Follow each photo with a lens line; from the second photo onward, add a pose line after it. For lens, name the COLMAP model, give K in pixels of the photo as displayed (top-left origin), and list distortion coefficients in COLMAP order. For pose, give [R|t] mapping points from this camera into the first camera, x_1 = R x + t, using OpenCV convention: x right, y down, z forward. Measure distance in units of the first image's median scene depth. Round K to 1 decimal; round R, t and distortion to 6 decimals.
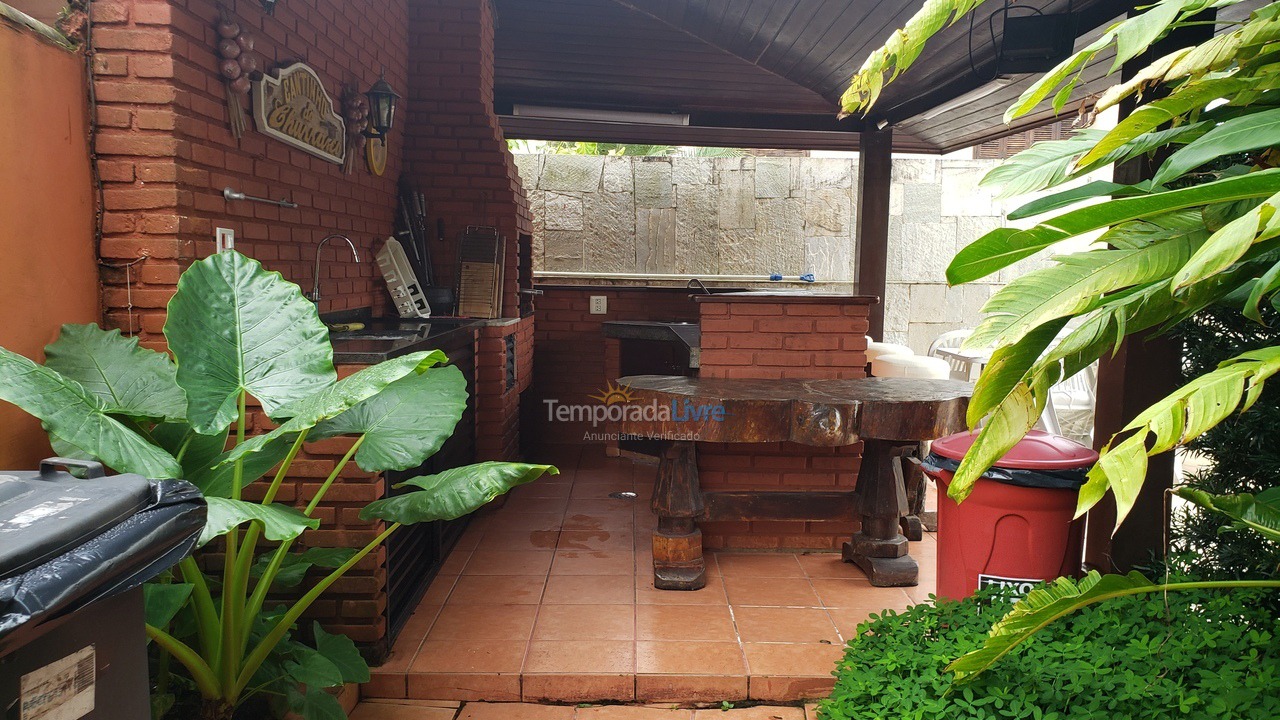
lens RADIAL K [[972.1, 0, 641.7], [0, 972.1, 363.8], [0, 0, 1]] dist [0.022337, 0.016244]
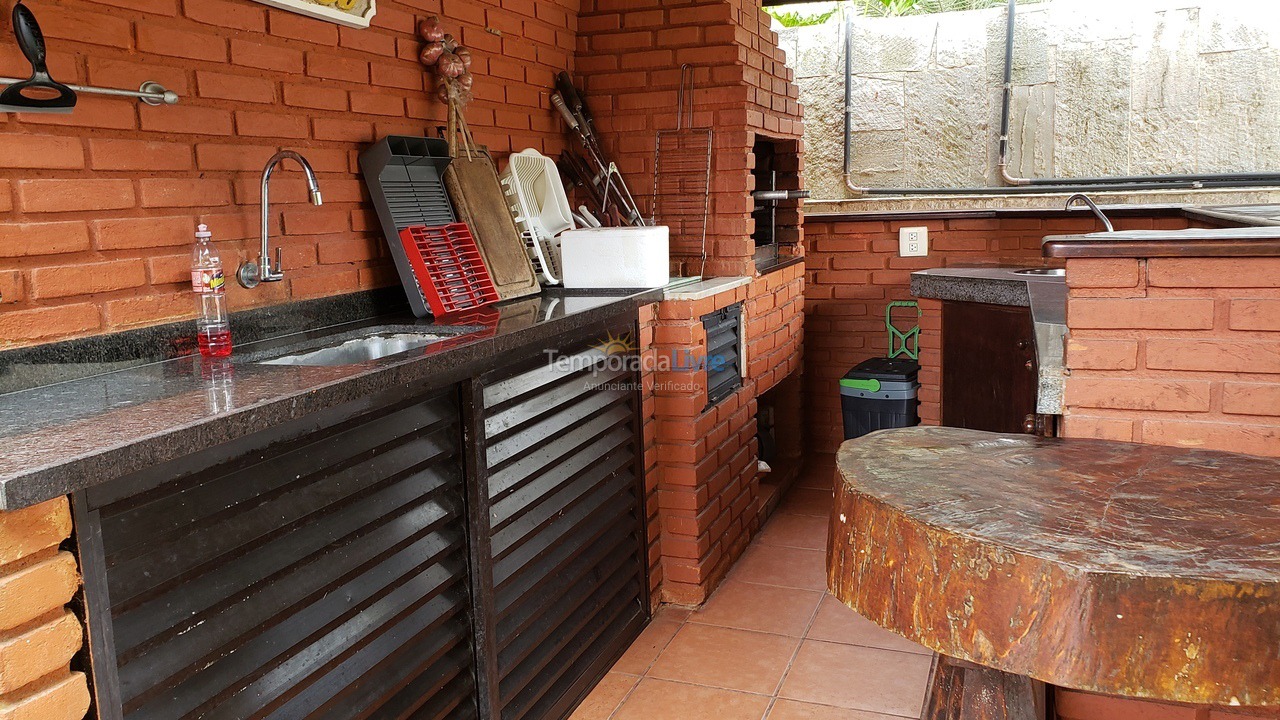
lens RADIAL K [[972.1, 0, 629.3], [0, 972.1, 352.0], [0, 0, 1]] dist [0.022337, 0.016244]
pose [[0.923494, 0.010216, -0.383476, 0.035973], [0.015778, 0.997788, 0.064579, -0.039936], [0.383287, -0.065689, 0.921290, 0.402634]]
